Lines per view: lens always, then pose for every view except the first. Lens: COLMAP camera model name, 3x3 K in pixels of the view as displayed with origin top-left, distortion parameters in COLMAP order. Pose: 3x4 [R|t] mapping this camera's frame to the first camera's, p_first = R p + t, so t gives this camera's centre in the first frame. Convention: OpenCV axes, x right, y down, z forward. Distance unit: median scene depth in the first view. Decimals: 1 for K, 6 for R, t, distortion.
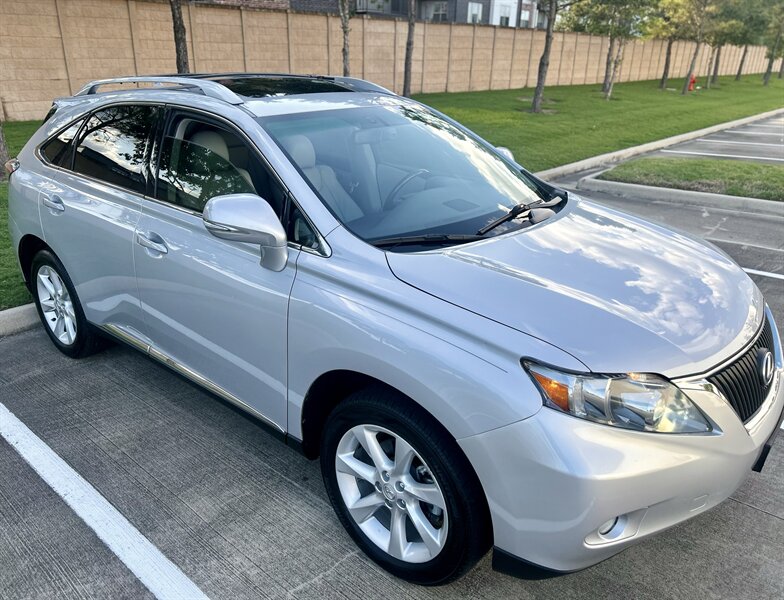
lens RADIAL K [[670.7, 0, 365.4], [0, 670.7, 284.0], [0, 0, 1]] dist [0.053179, -0.073873]
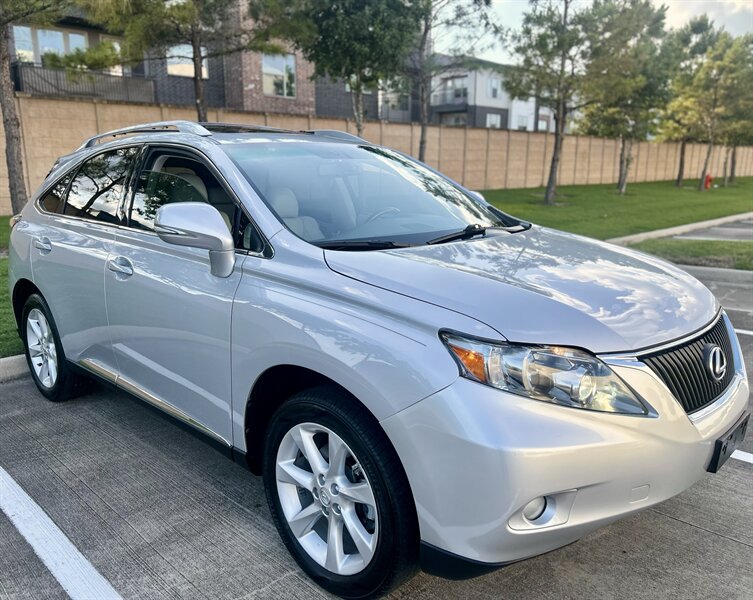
lens RADIAL K [[666.4, 0, 362.6], [0, 666.4, 285.8], [0, 0, 1]] dist [0.048673, -0.062326]
pose [[0.998201, -0.002555, -0.059894, 0.121834], [-0.007464, 0.986020, -0.166458, 0.142509], [0.059482, 0.166606, 0.984228, 0.016249]]
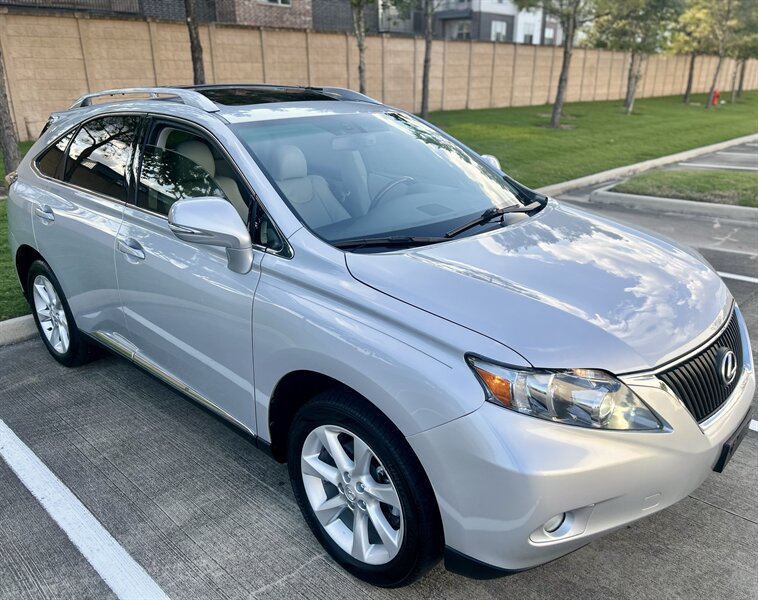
lens RADIAL K [[670.8, 0, 384.4], [0, 670.8, 289.1], [0, 0, 1]] dist [0.048673, -0.062326]
pose [[0.999673, -0.004503, -0.025156, 0.093333], [0.003943, 0.999744, -0.022262, 0.024178], [0.025250, 0.022155, 0.999436, -0.002315]]
